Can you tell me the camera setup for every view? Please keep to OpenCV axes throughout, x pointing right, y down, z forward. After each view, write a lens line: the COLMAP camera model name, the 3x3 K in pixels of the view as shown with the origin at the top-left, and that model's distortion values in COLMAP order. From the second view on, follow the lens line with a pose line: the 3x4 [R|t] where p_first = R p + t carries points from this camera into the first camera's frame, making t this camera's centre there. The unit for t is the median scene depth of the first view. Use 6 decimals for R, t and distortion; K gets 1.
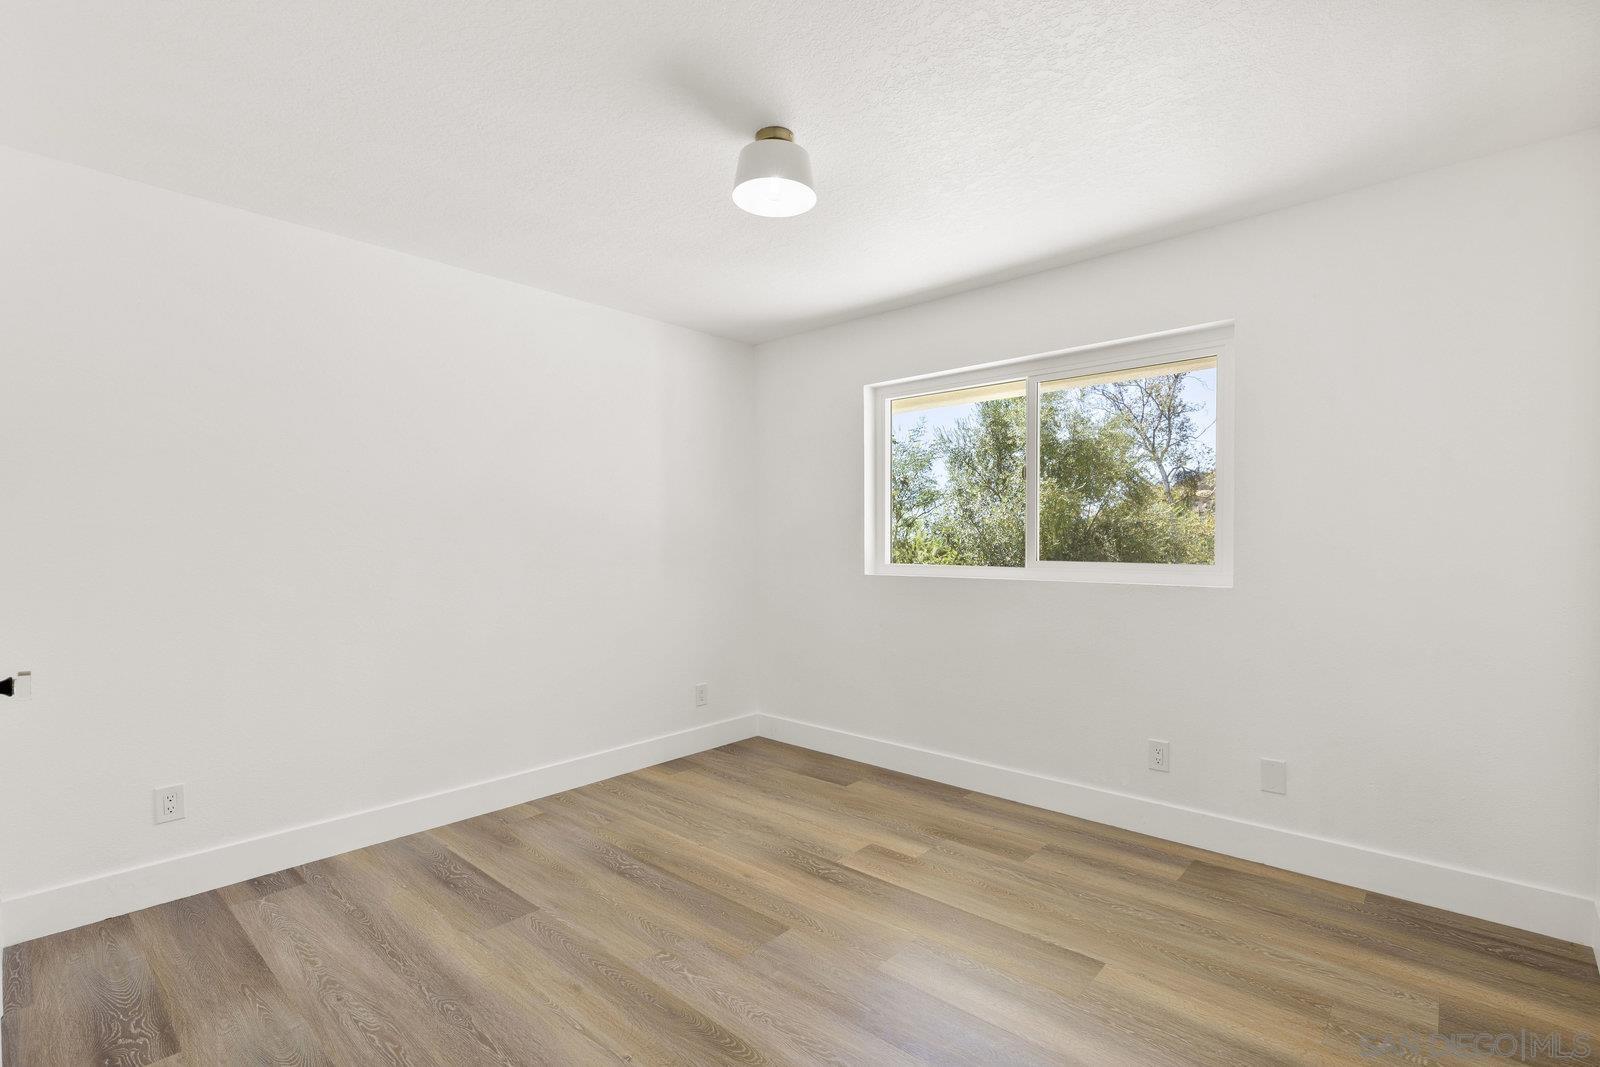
lens RADIAL K [[706.3, 0, 807.6], [0, 706.3, 552.9], [0, 0, 1]] dist [0.003082, 0.000100]
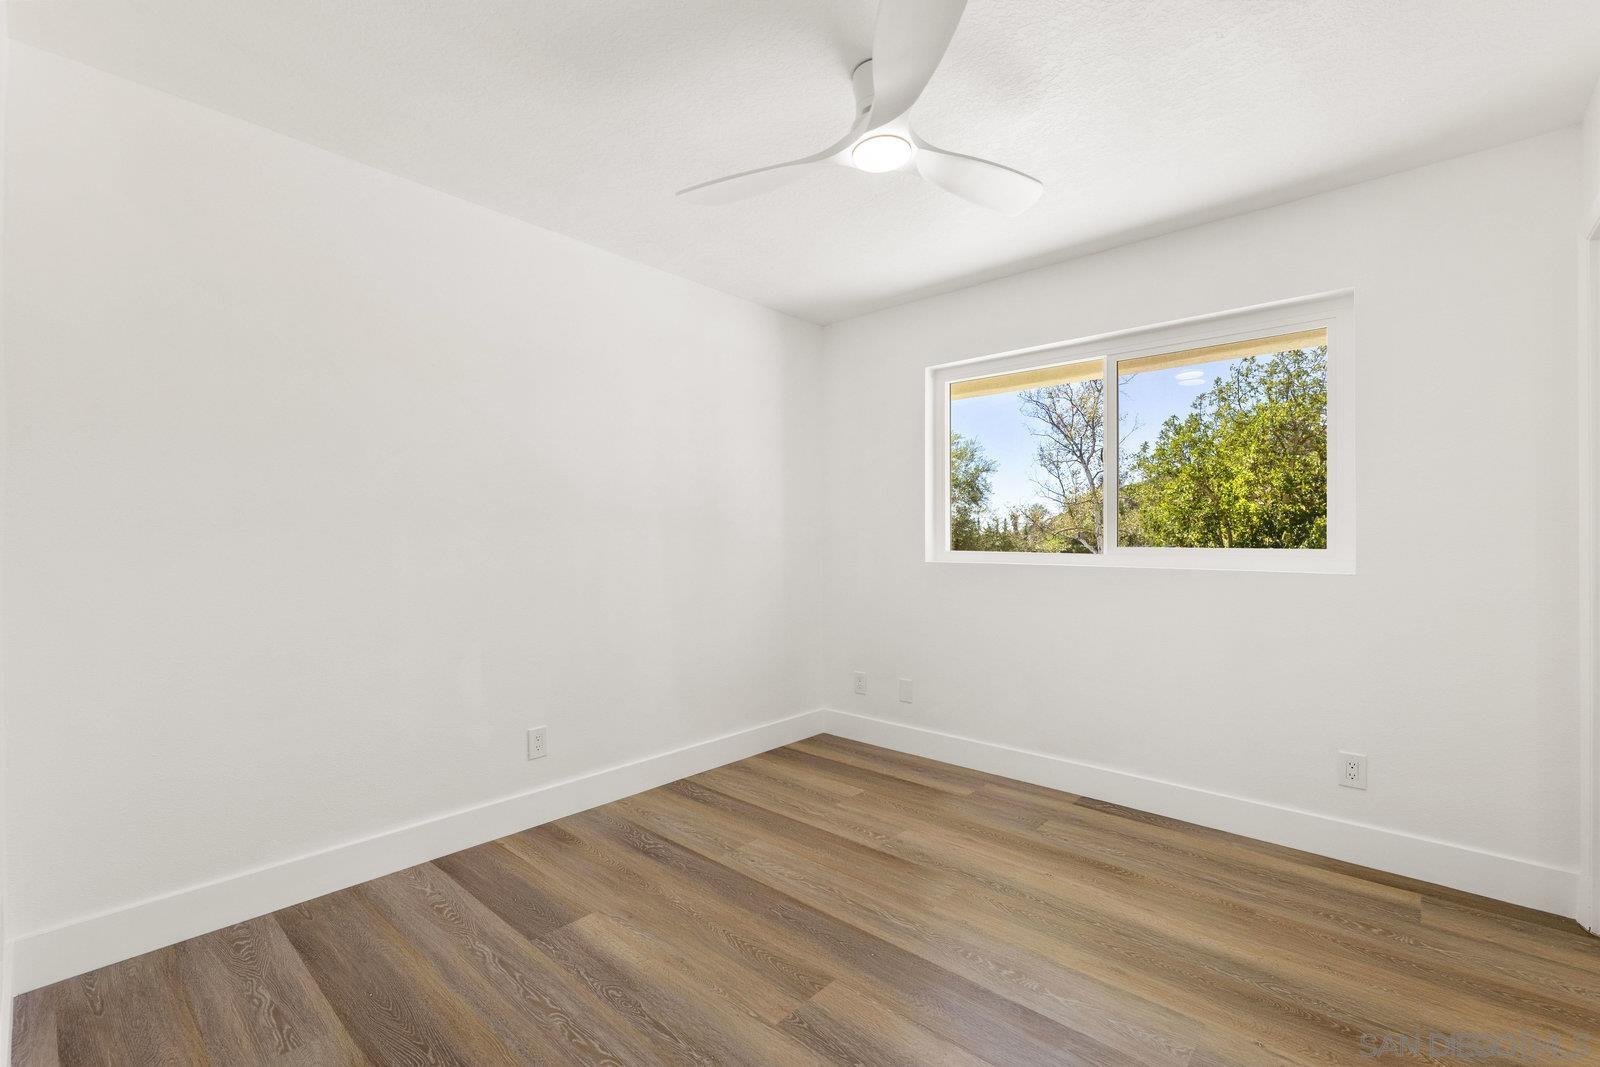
lens RADIAL K [[671.4, 0, 799.7], [0, 671.4, 535.9], [0, 0, 1]] dist [0.001059, 0.000423]
pose [[0.999929, -0.006292, -0.010084, -0.094727], [0.006240, 0.999967, -0.005139, -0.001435], [0.010116, 0.005076, 0.999936, 0.082732]]
